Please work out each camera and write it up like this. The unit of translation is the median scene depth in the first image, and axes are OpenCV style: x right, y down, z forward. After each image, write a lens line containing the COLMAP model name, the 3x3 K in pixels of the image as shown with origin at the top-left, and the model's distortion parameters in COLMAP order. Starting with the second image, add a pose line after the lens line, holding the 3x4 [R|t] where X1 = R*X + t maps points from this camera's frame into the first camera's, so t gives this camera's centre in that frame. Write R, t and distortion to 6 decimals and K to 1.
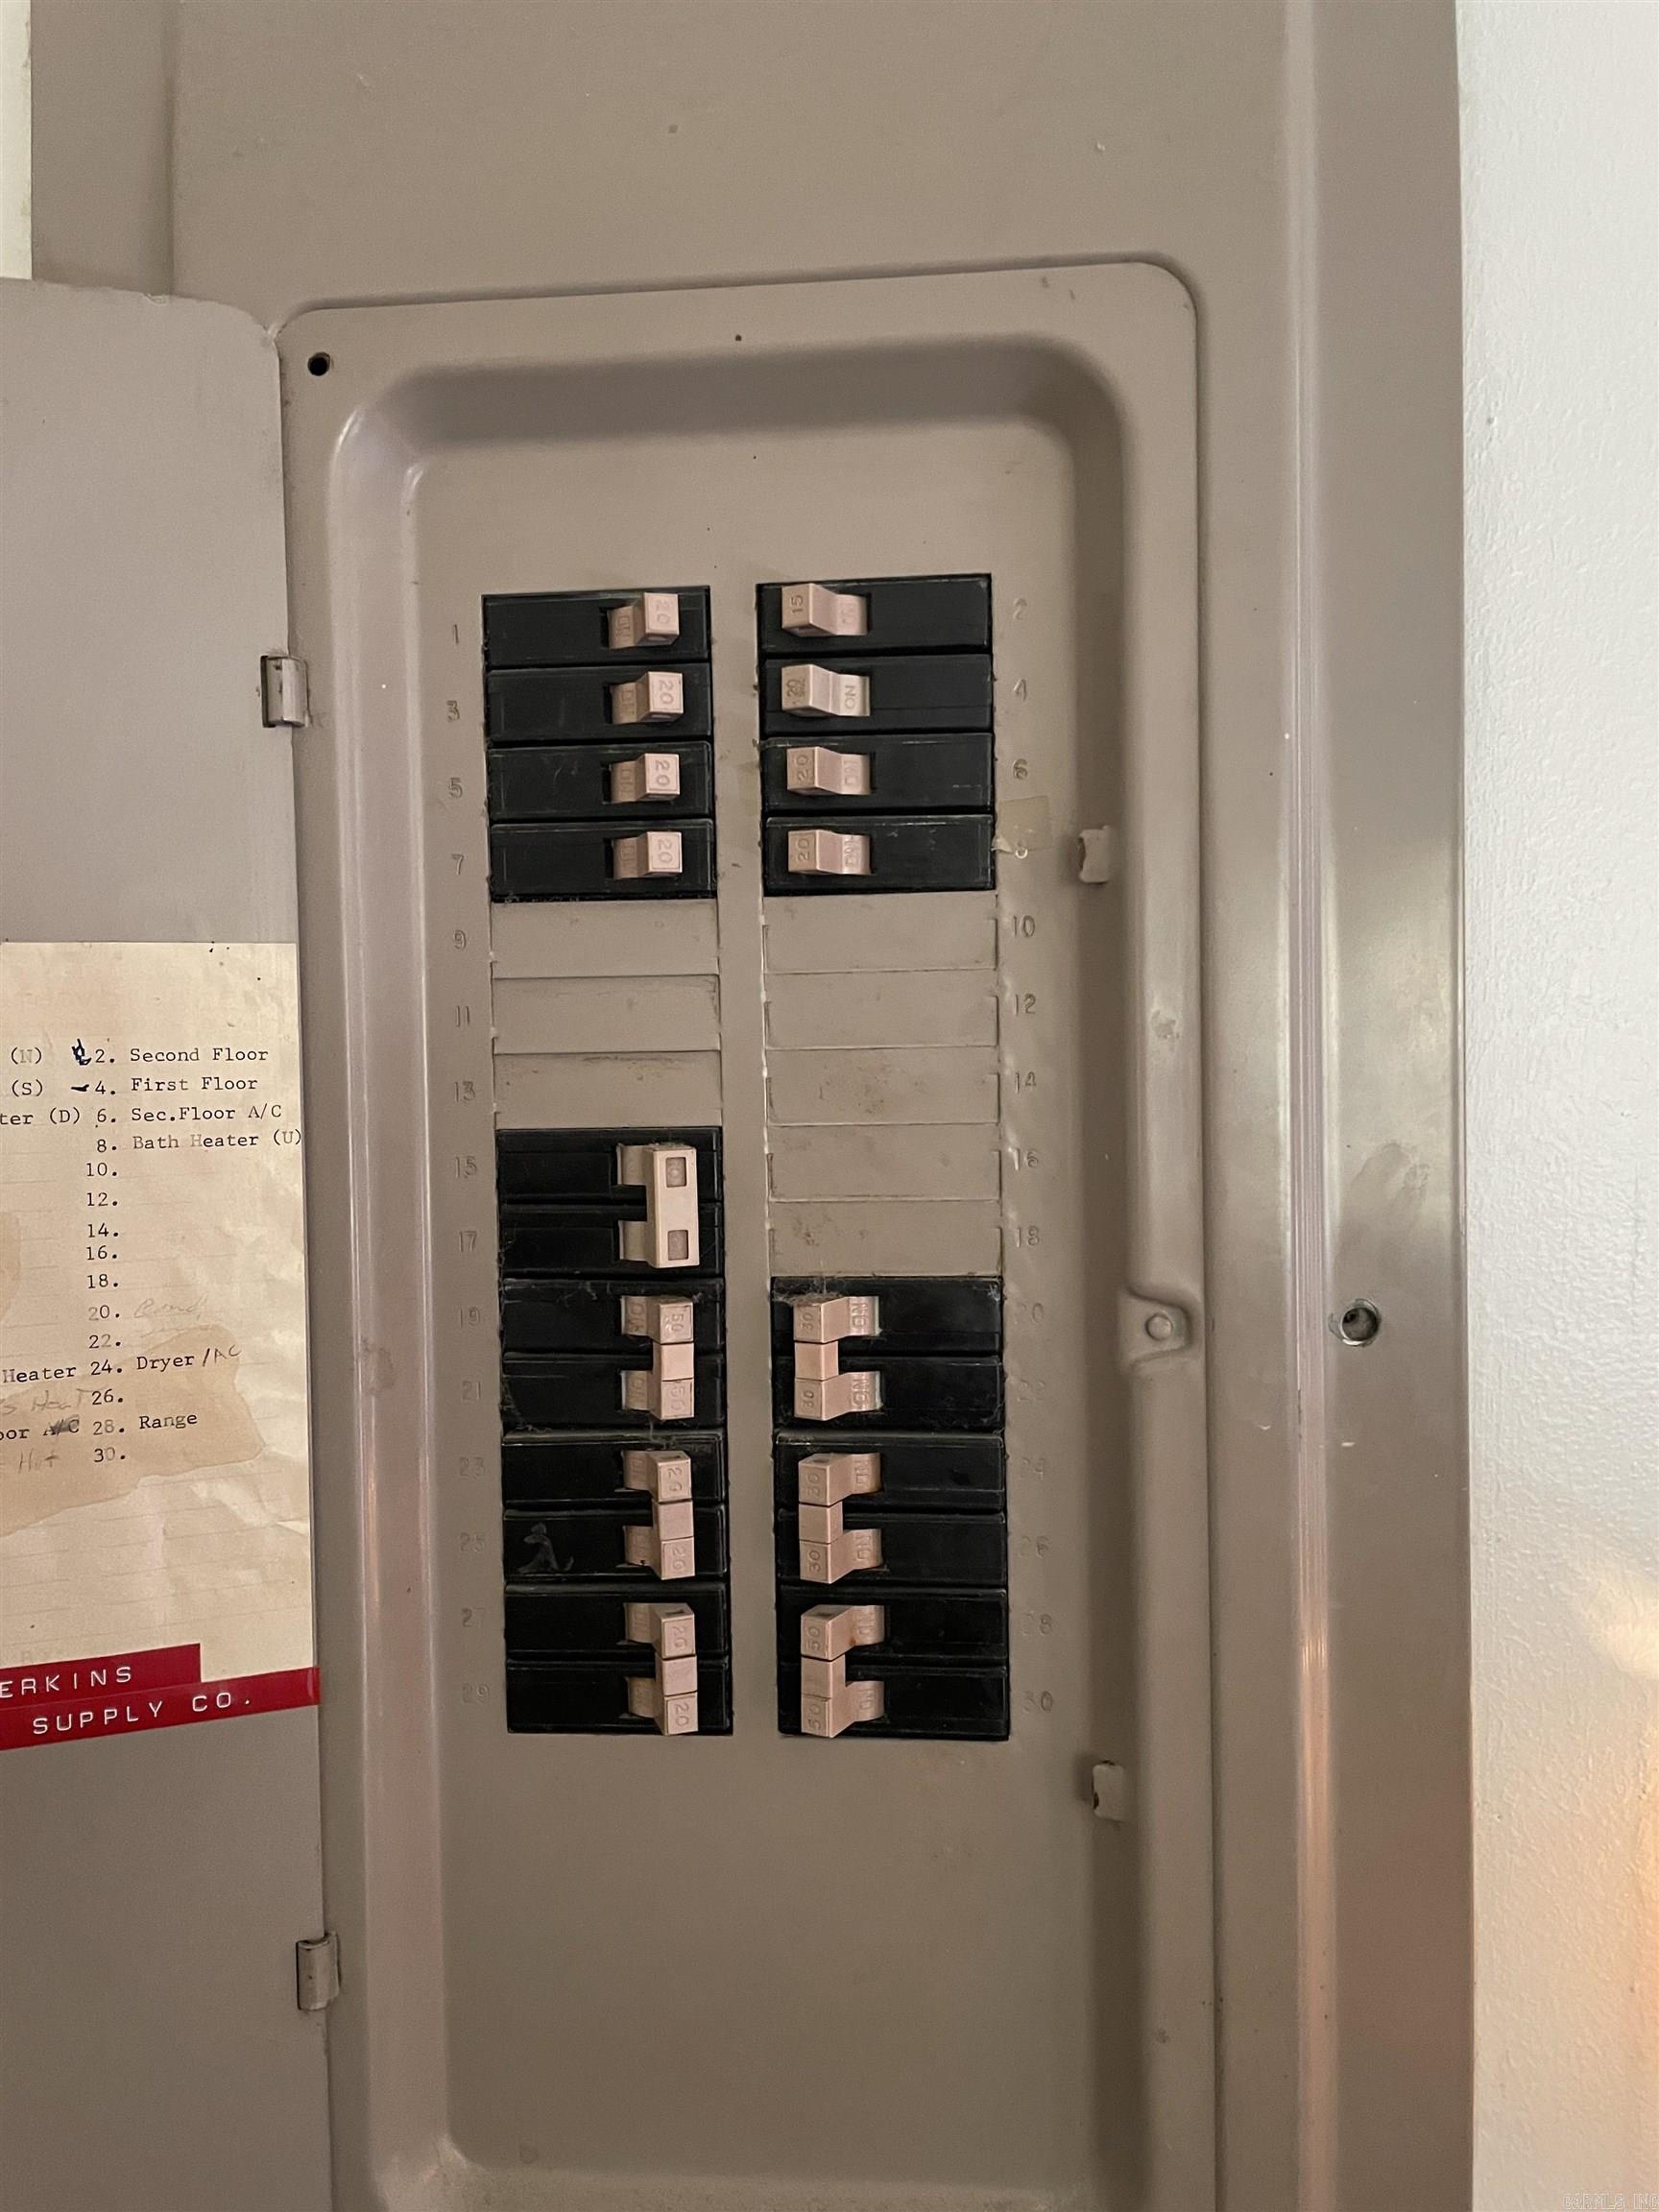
lens RADIAL K [[1726.1, 0, 828.4], [0, 1726.1, 1104.0], [0, 0, 1]] dist [0.037951, -0.030973]
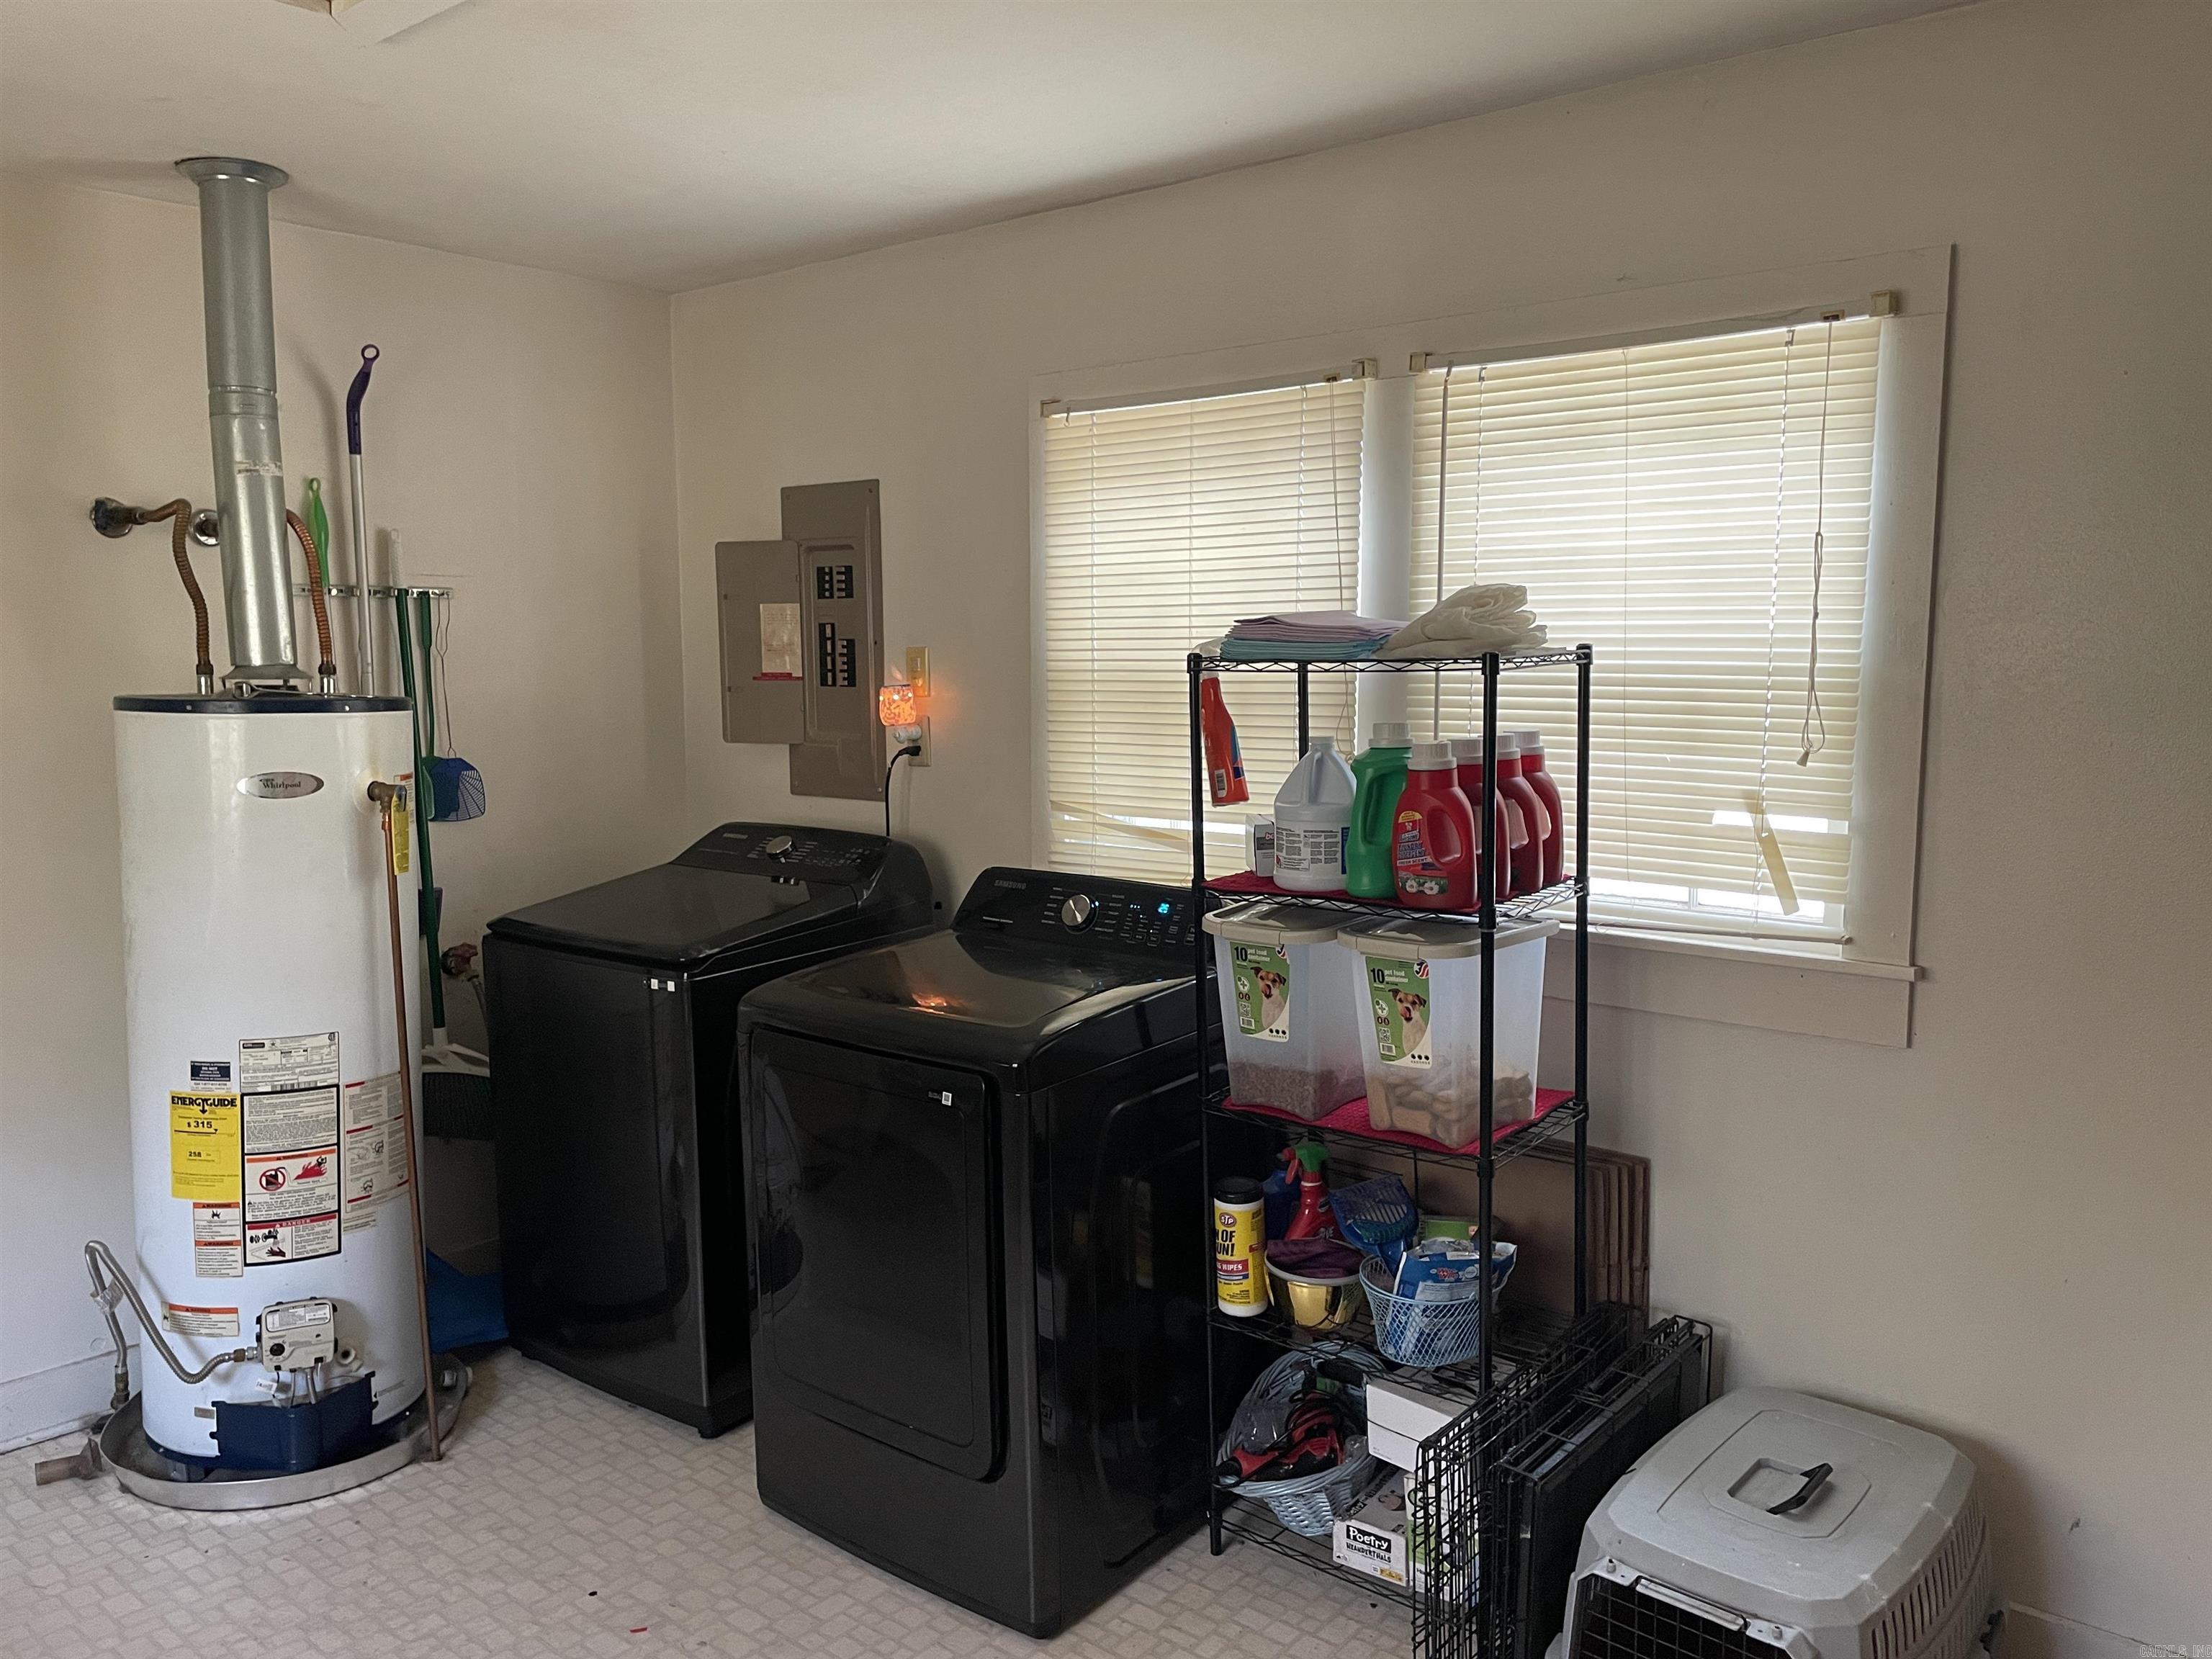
lens RADIAL K [[1726.1, 0, 1114.6], [0, 1726.1, 816.5], [0, 0, 1]] dist [0.037951, -0.030973]
pose [[0.821505, 0.068368, -0.566088, 6.757534], [-0.011221, 0.994532, 0.103828, 0.068906], [0.570091, -0.078944, 0.817780, -6.075222]]
